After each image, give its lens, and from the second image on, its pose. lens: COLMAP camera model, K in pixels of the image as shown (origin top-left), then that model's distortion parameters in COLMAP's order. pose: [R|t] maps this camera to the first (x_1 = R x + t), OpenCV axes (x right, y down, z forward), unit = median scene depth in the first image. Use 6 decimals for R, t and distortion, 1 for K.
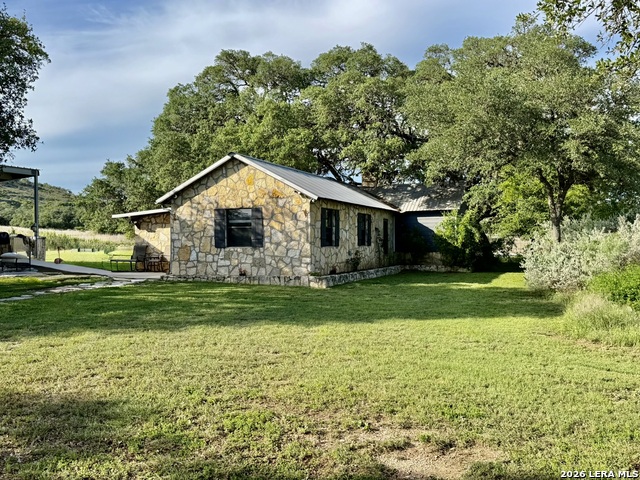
lens RADIAL K [[653.0, 0, 320.0], [0, 653.0, 241.3], [0, 0, 1]] dist [-0.000201, 0.000000]
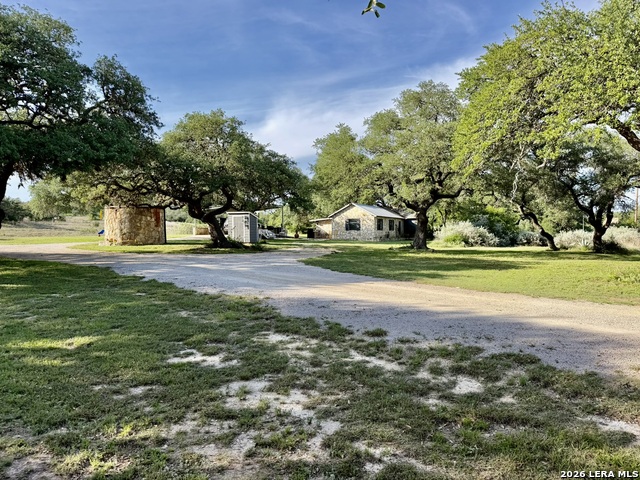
lens RADIAL K [[449.6, 0, 320.6], [0, 449.6, 240.2], [0, 0, 1]] dist [0.005369, 0.001334]
pose [[0.992454, 0.010110, -0.122198, -0.004626], [-0.007422, 0.999721, 0.022430, 0.009102], [0.122391, -0.021354, 0.992252, -1.291278]]
